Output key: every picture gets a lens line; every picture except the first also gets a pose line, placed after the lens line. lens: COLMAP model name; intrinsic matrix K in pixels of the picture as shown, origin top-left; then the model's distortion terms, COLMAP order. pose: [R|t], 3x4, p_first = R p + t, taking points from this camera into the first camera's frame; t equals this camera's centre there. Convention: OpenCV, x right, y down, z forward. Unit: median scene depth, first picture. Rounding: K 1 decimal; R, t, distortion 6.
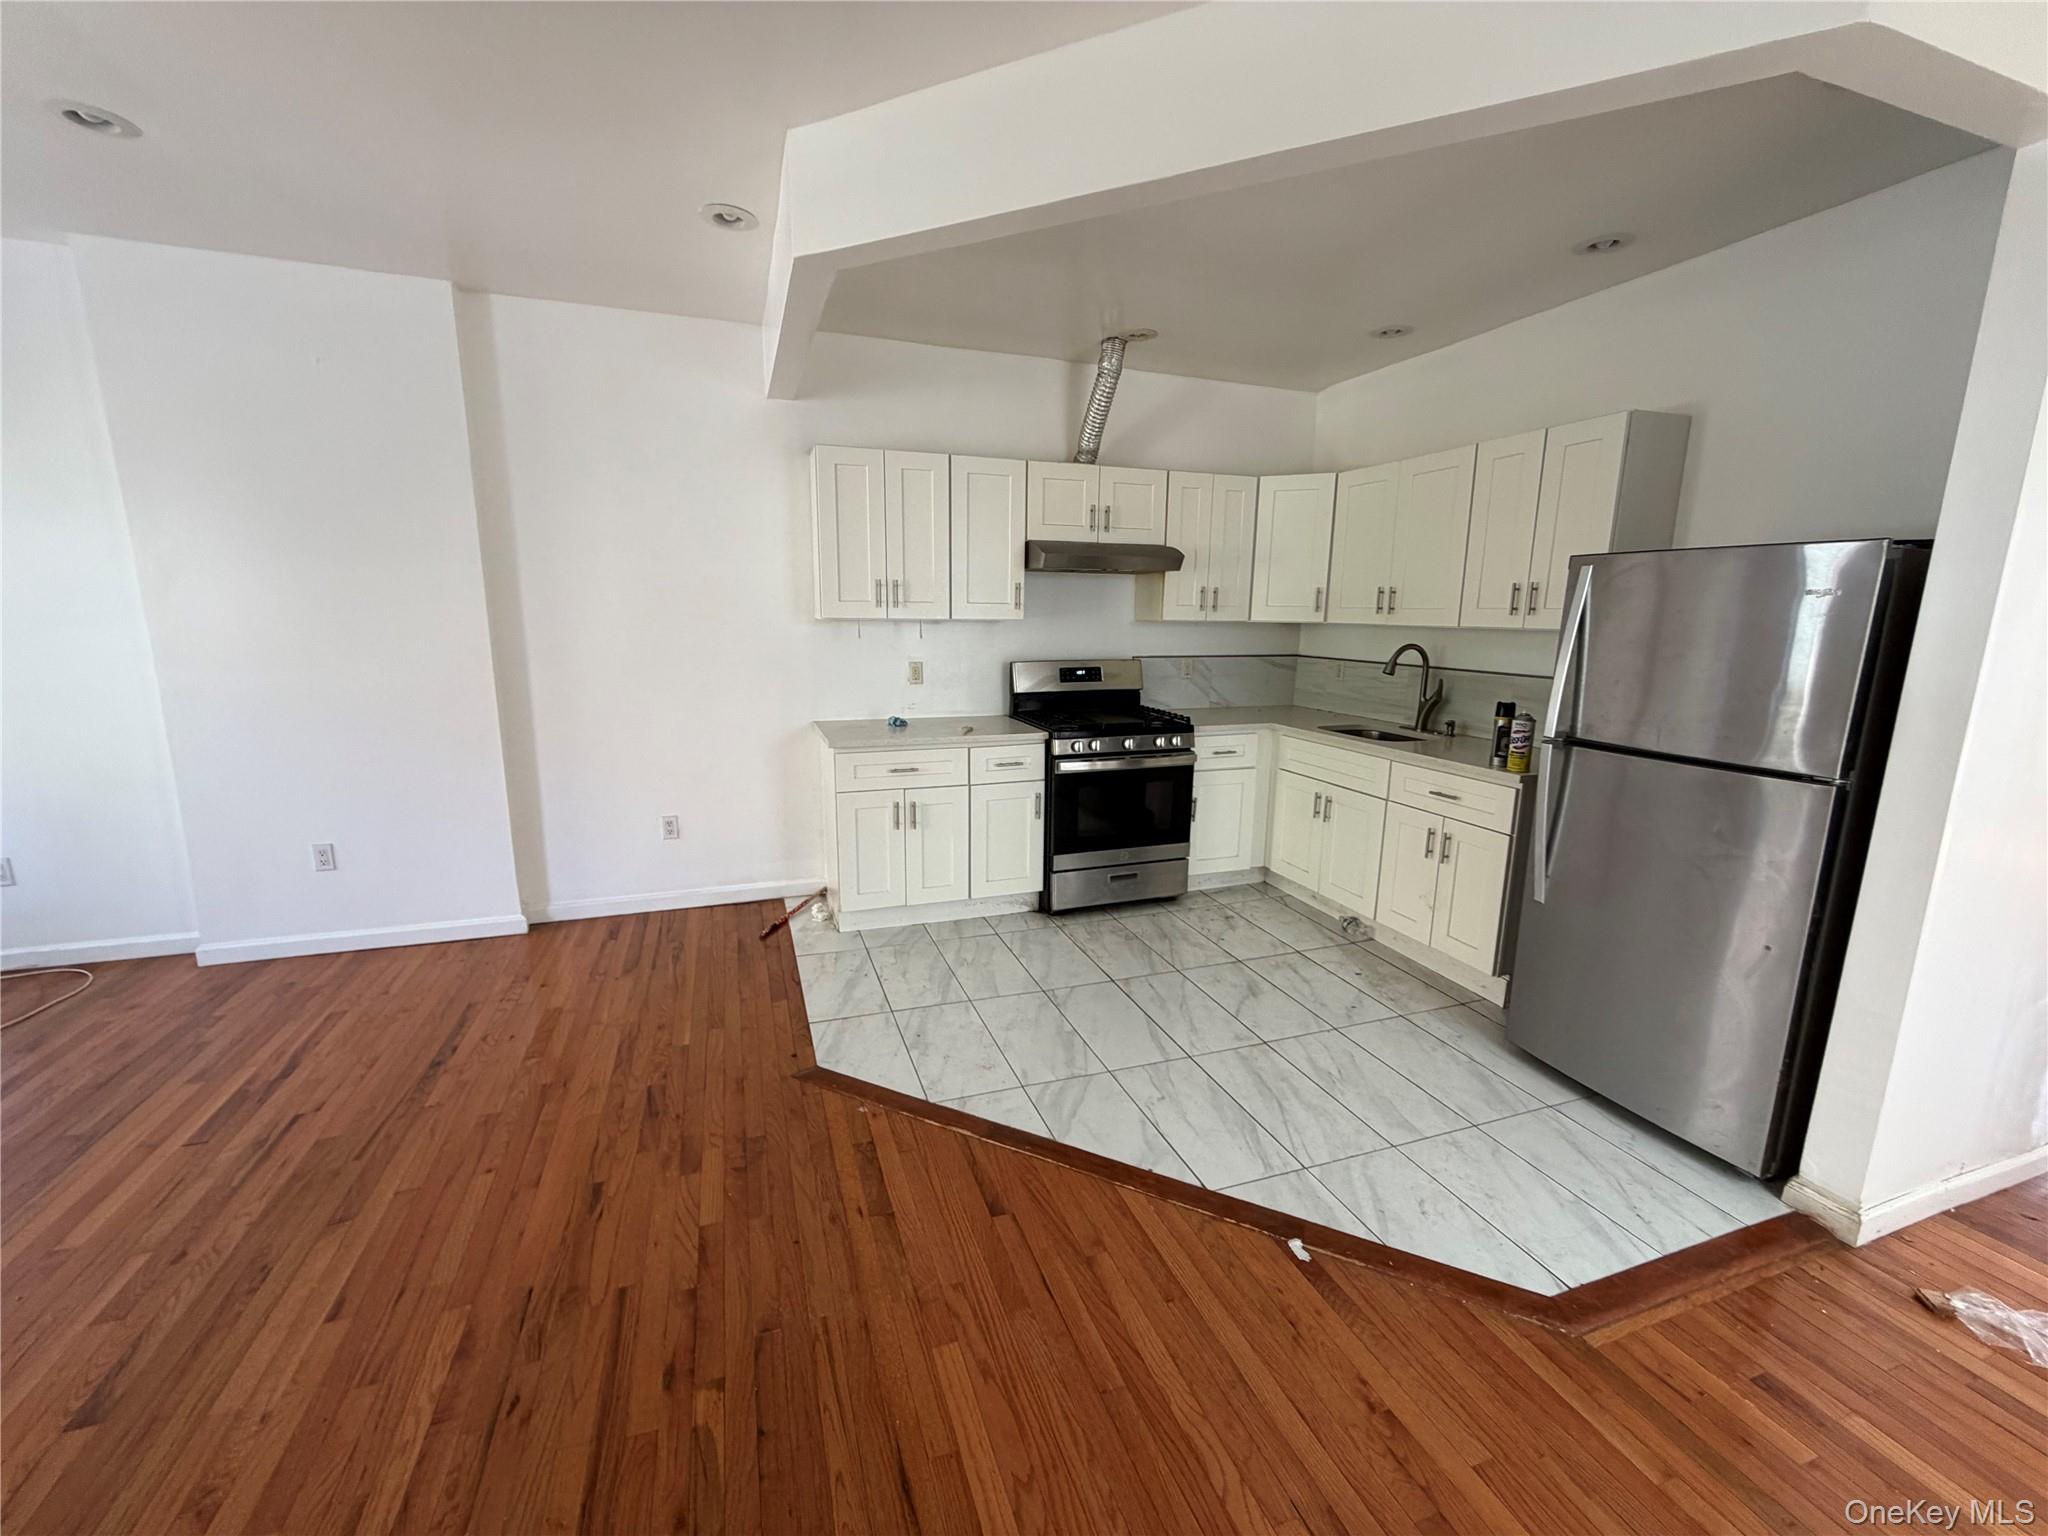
lens RADIAL K [[816.8, 0, 1027.6], [0, 816.8, 767.3], [0, 0, 1]] dist [-0.002114, 0.000835]
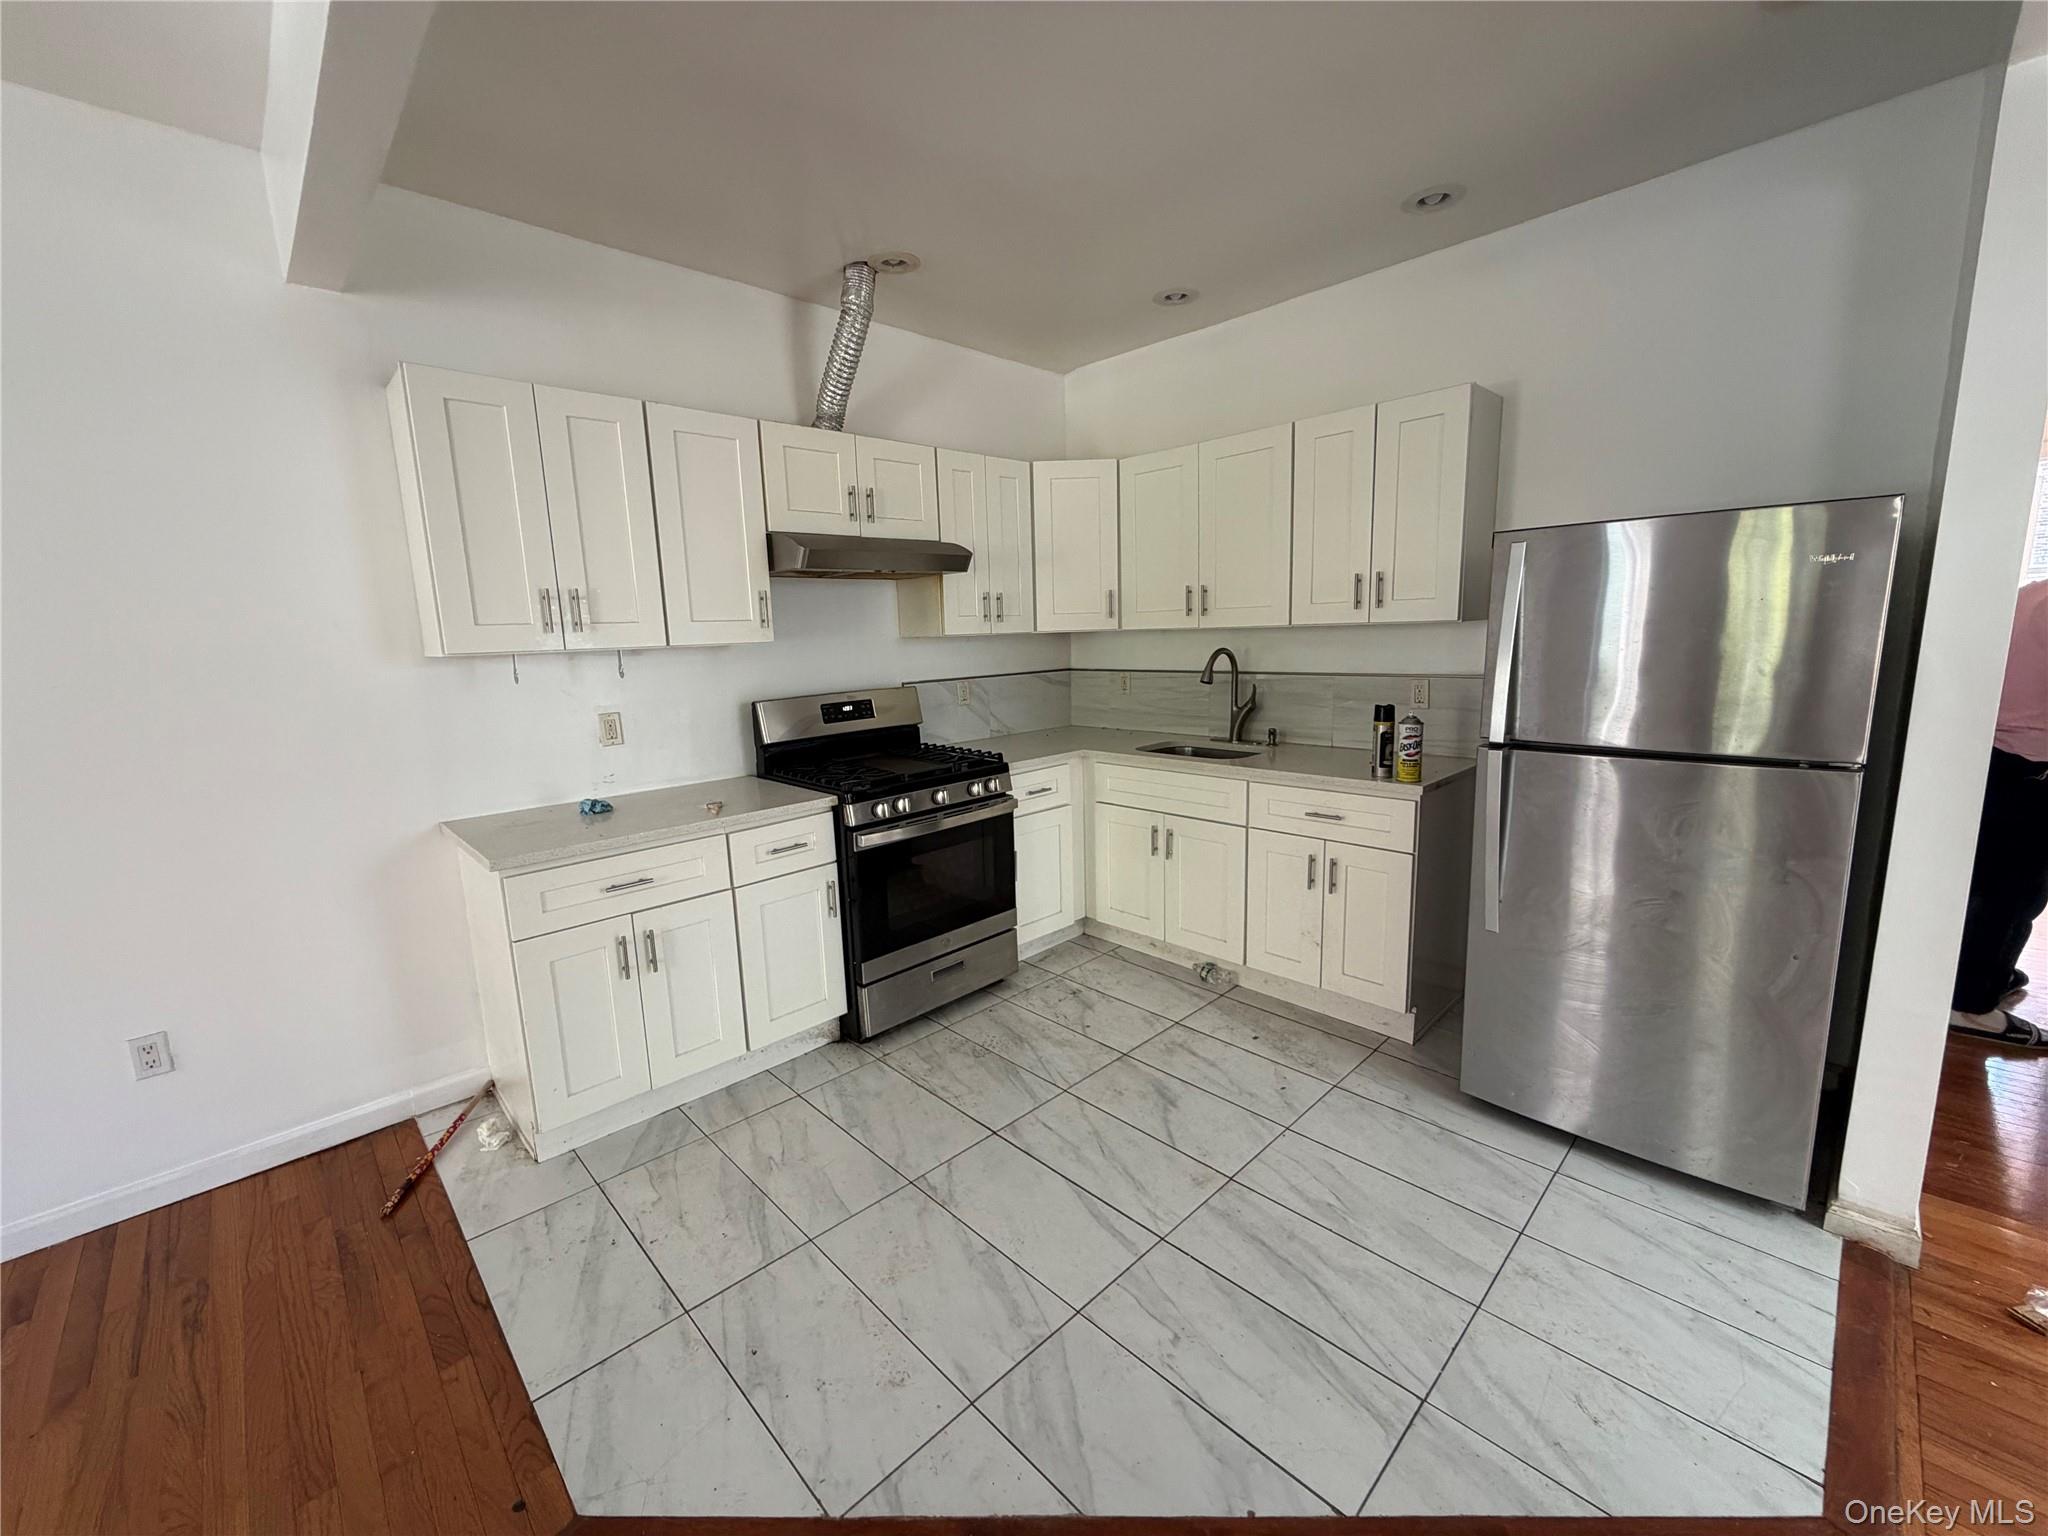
lens RADIAL K [[816.8, 0, 1020.0], [0, 816.8, 766.7], [0, 0, 1]] dist [-0.002114, 0.000835]
pose [[0.912161, -0.108742, 0.395143, -0.123555], [0.119651, 0.992812, -0.002988, -0.053243], [-0.391978, 0.050005, 0.918615, 0.315140]]
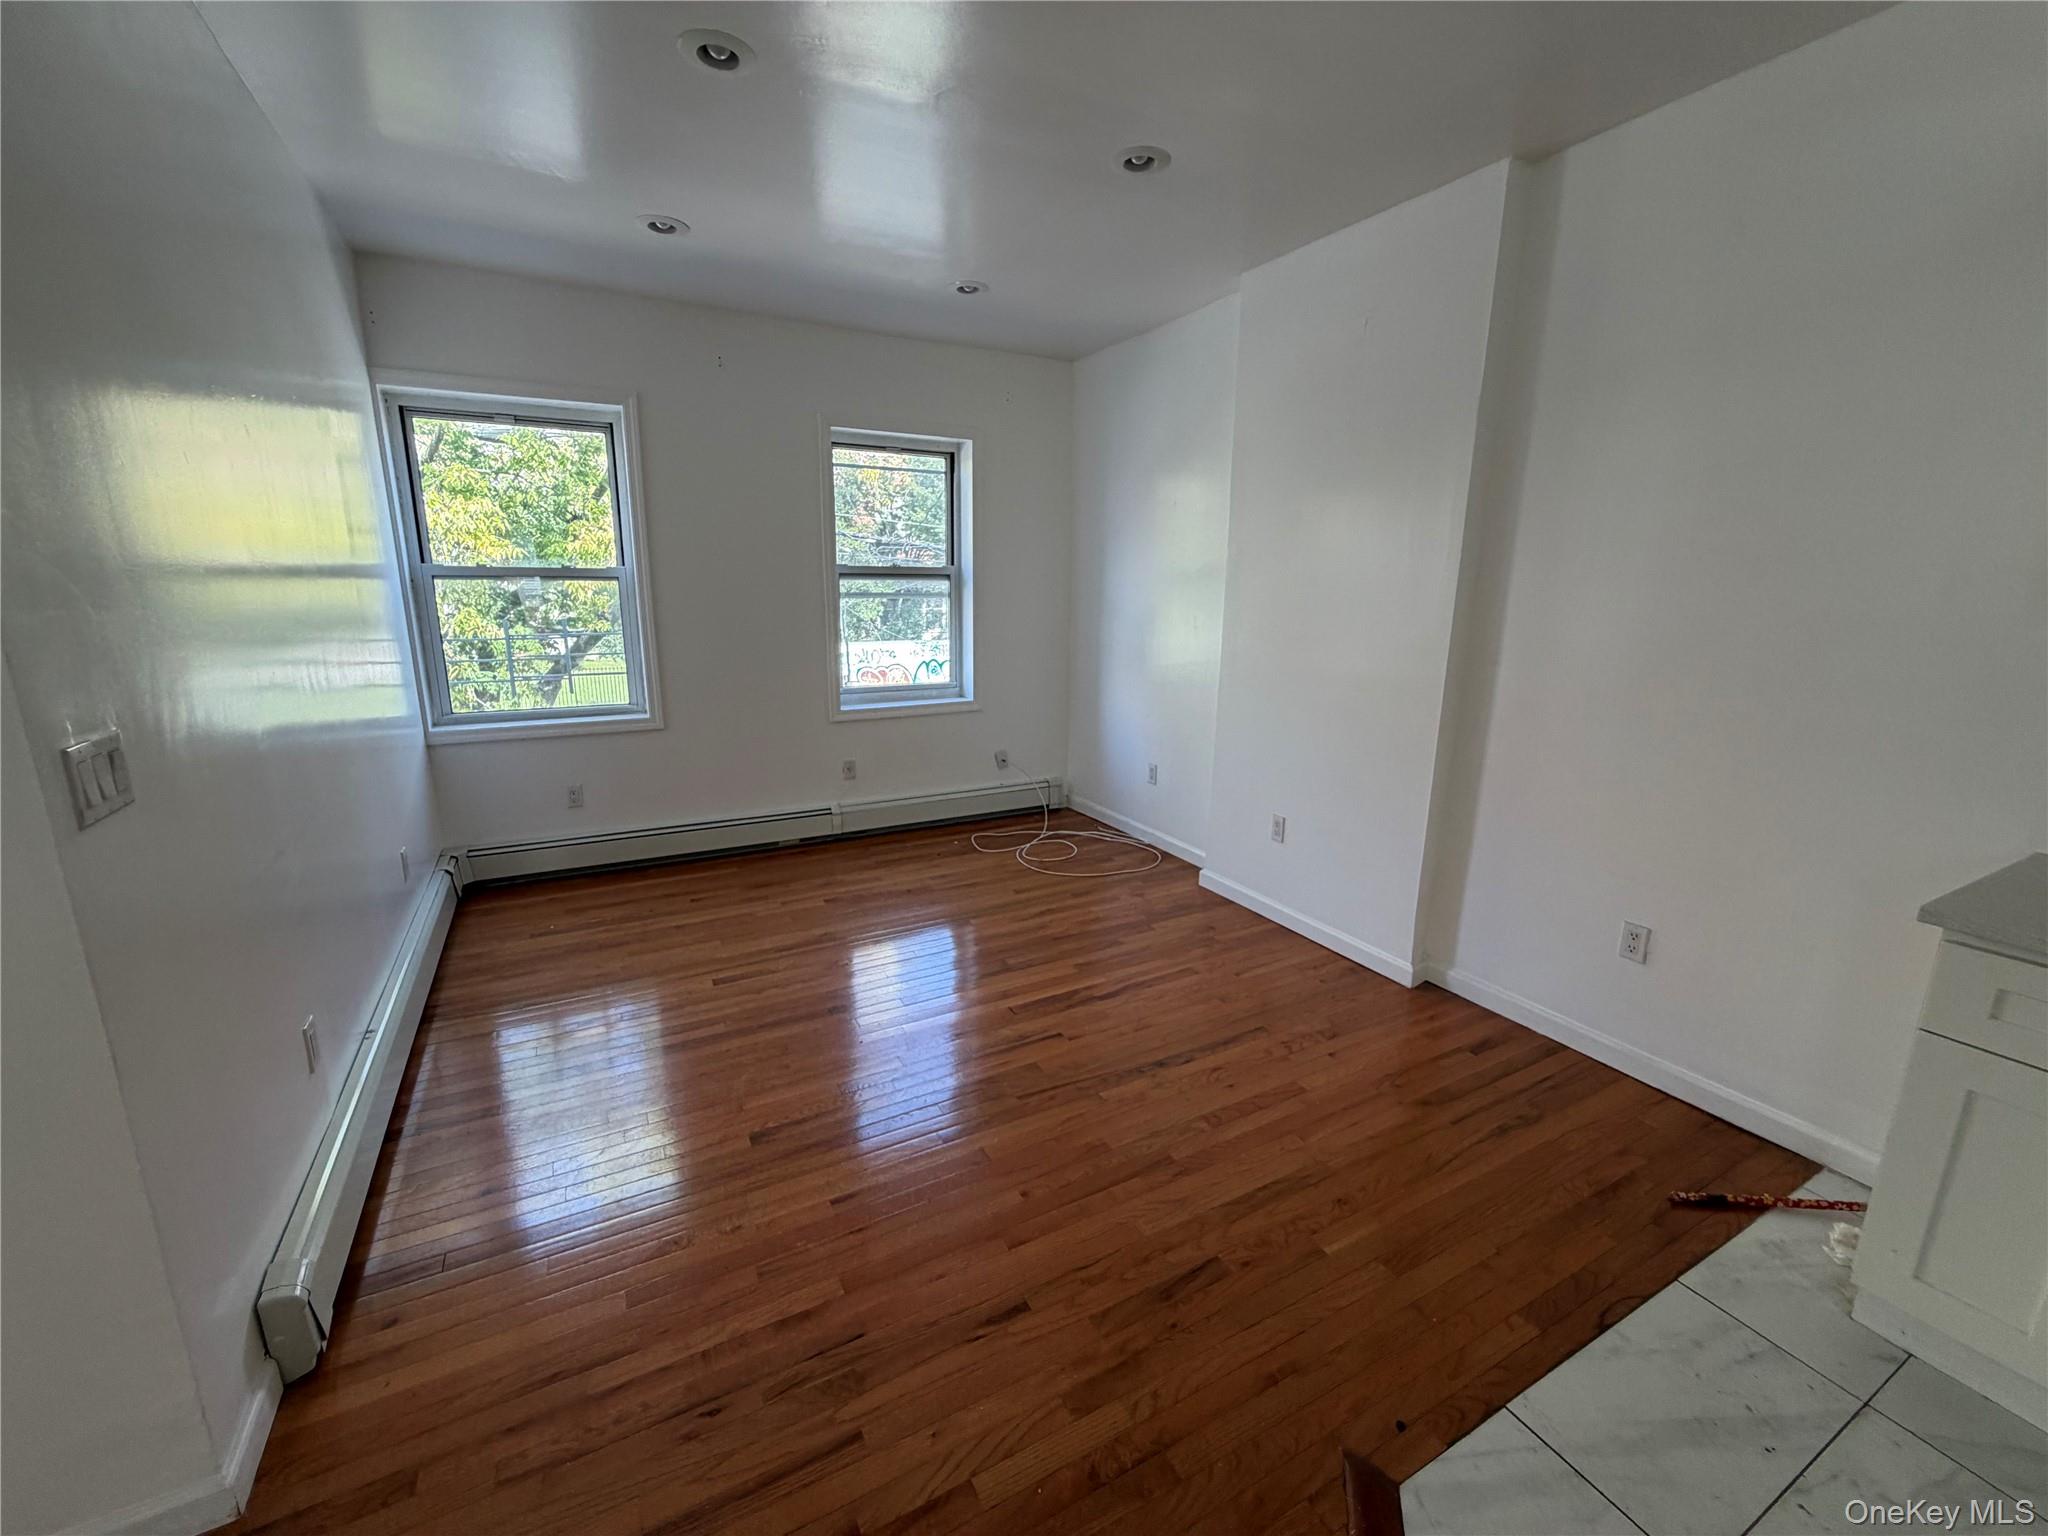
lens RADIAL K [[816.8, 0, 1011.4], [0, 816.8, 767.1], [0, 0, 1]] dist [-0.002114, 0.000835]
pose [[0.132097, 0.210779, -0.968567, 0.086438], [-0.192179, 0.964036, 0.183582, -0.090923], [0.972429, 0.161887, 0.167853, 0.480624]]
